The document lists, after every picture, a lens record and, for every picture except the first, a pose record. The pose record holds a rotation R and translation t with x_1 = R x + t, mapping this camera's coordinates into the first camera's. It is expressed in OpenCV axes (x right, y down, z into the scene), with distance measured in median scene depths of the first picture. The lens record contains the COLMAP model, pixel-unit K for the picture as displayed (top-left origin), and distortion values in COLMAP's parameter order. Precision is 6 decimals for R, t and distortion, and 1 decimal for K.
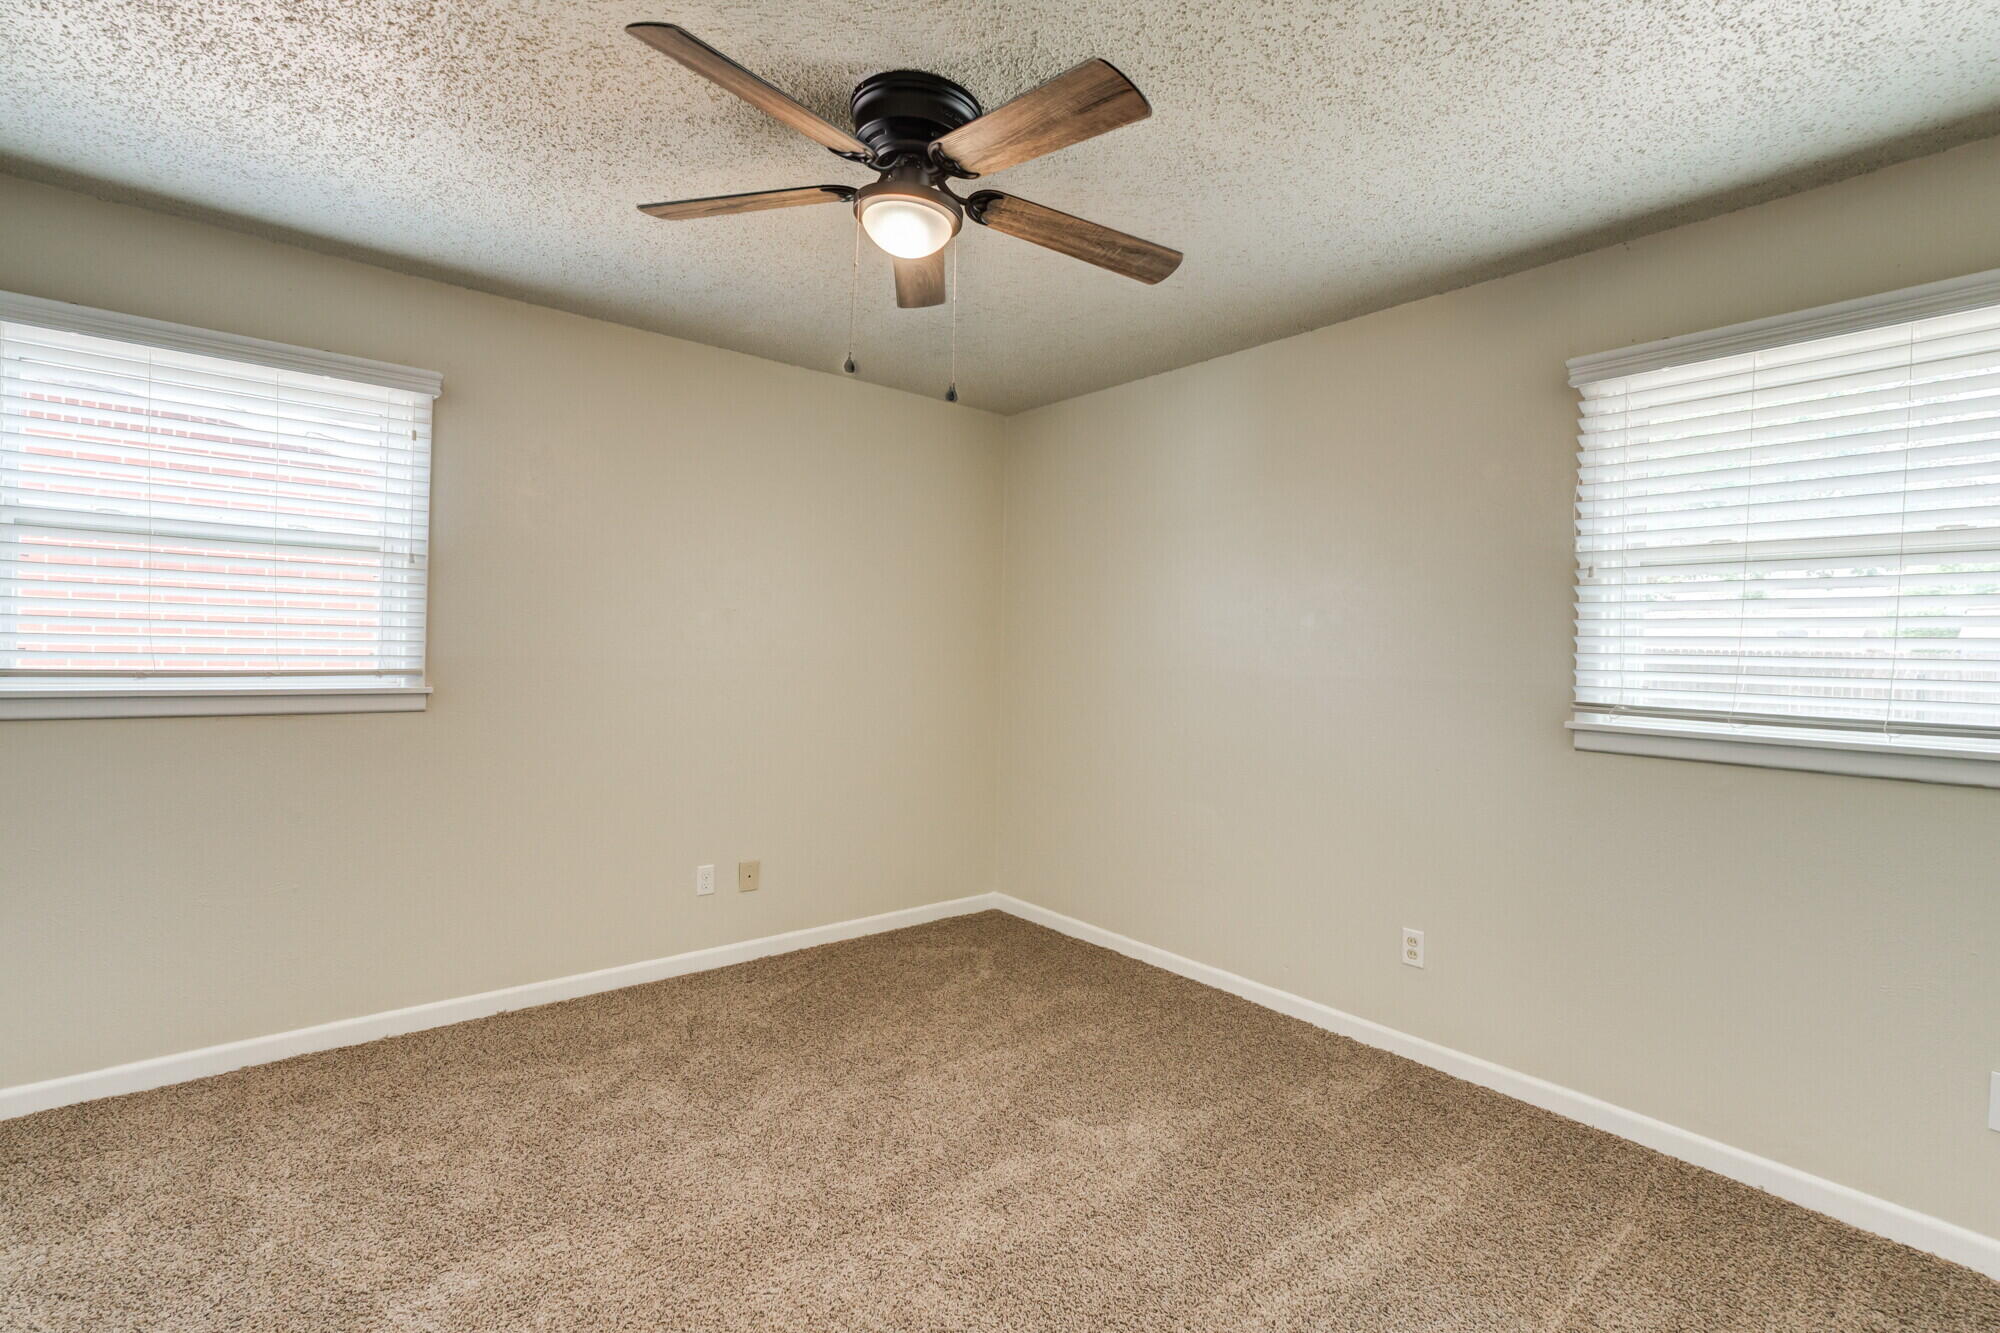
lens RADIAL K [[930.0, 0, 997.7], [0, 930.0, 664.3], [0, 0, 1]] dist [-0.011868, 0.014166]
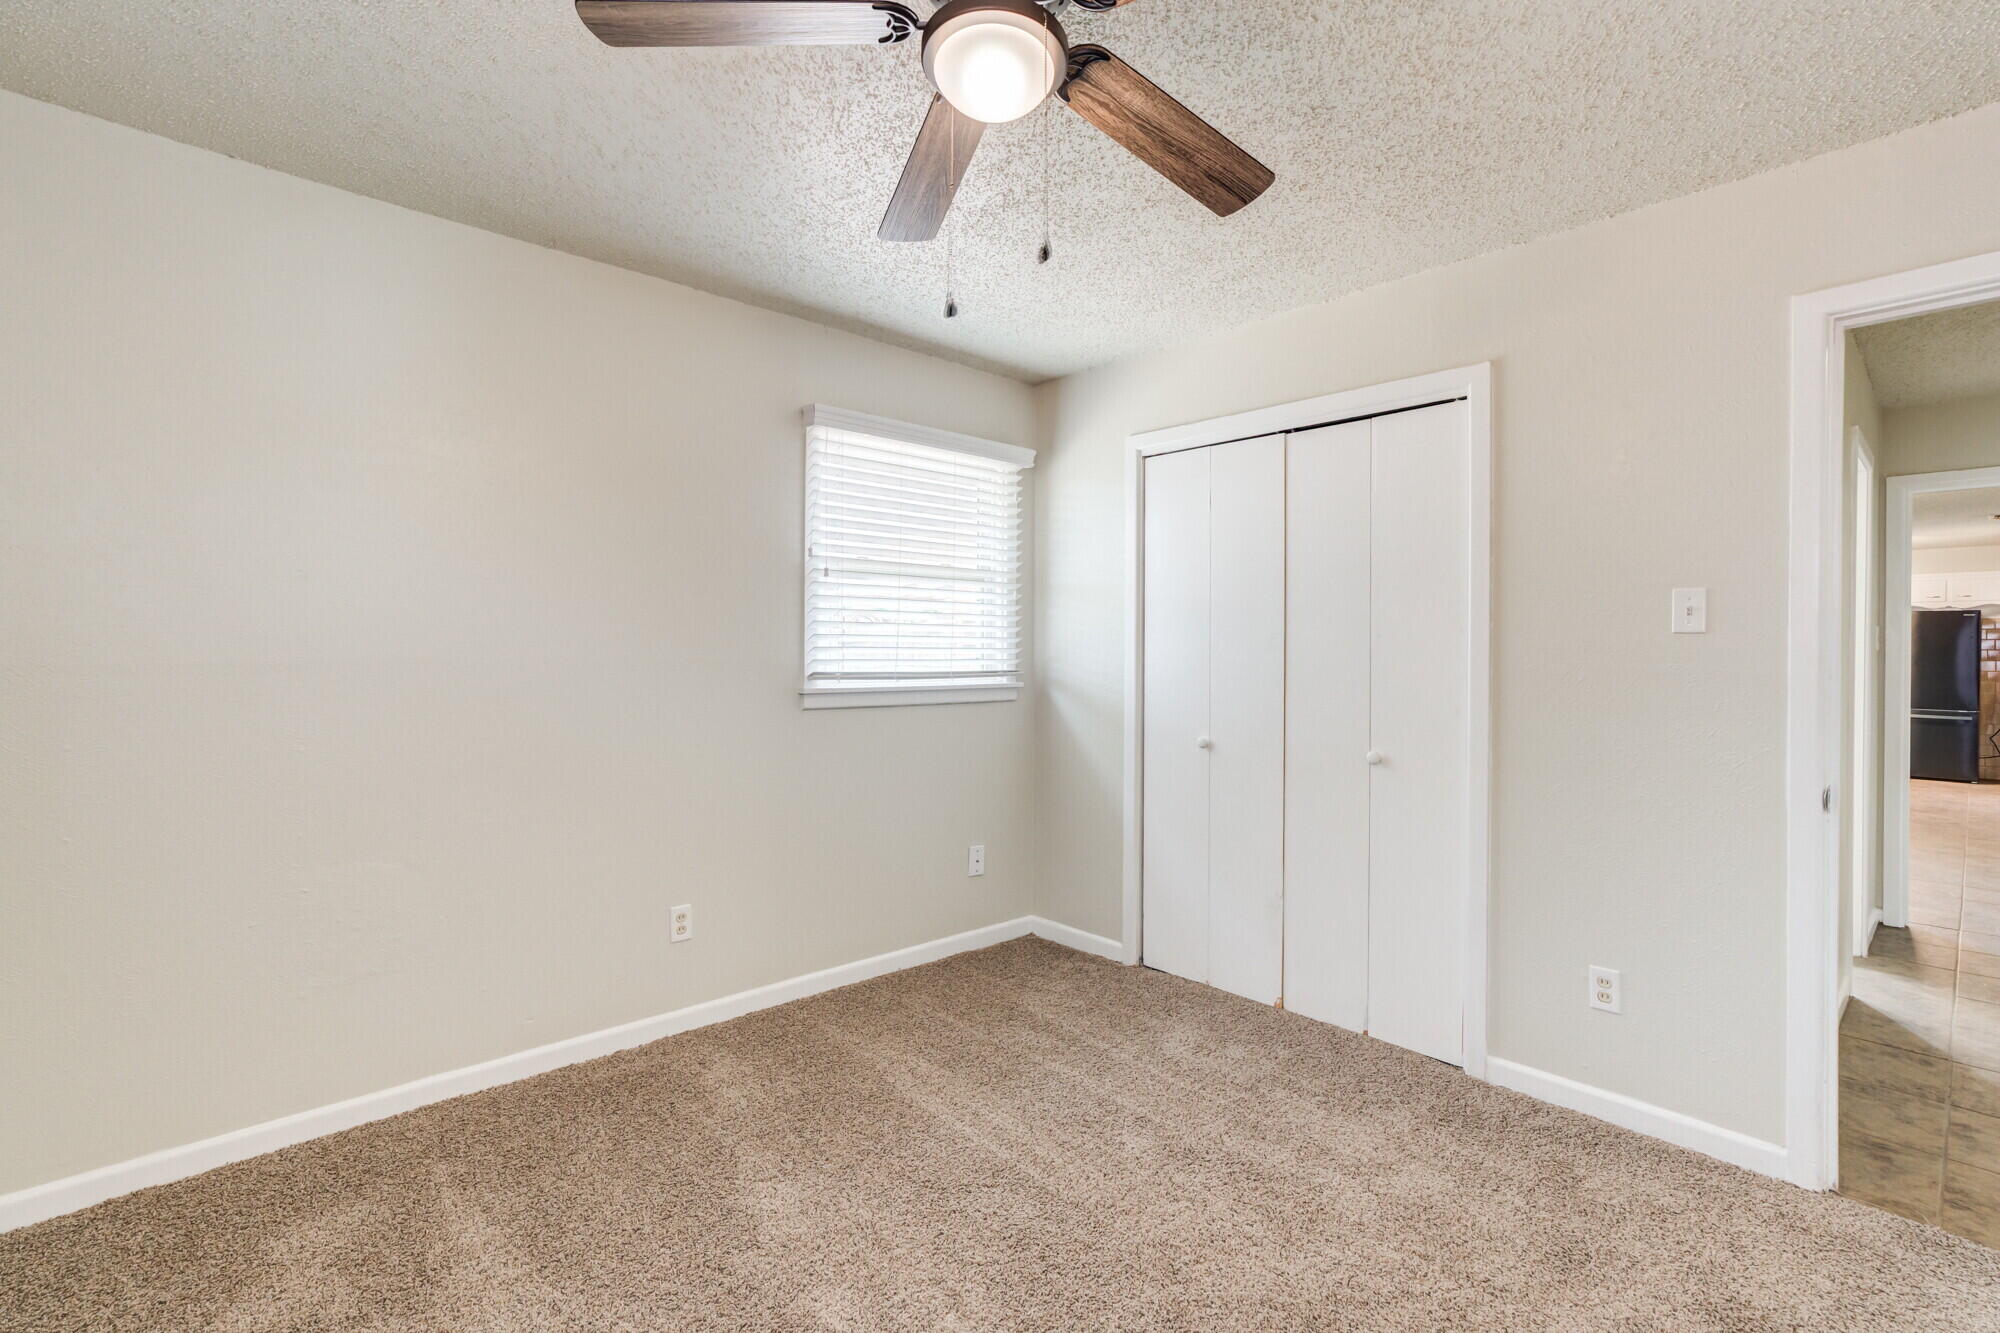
lens RADIAL K [[896.3, 0, 994.4], [0, 896.3, 654.6], [0, 0, 1]] dist [0.000750, 0.000612]
pose [[-0.041762, -0.032591, 0.998596, -0.674122], [0.013207, 0.999363, 0.033168, -0.023371], [-0.999040, 0.014573, -0.041305, 0.856212]]
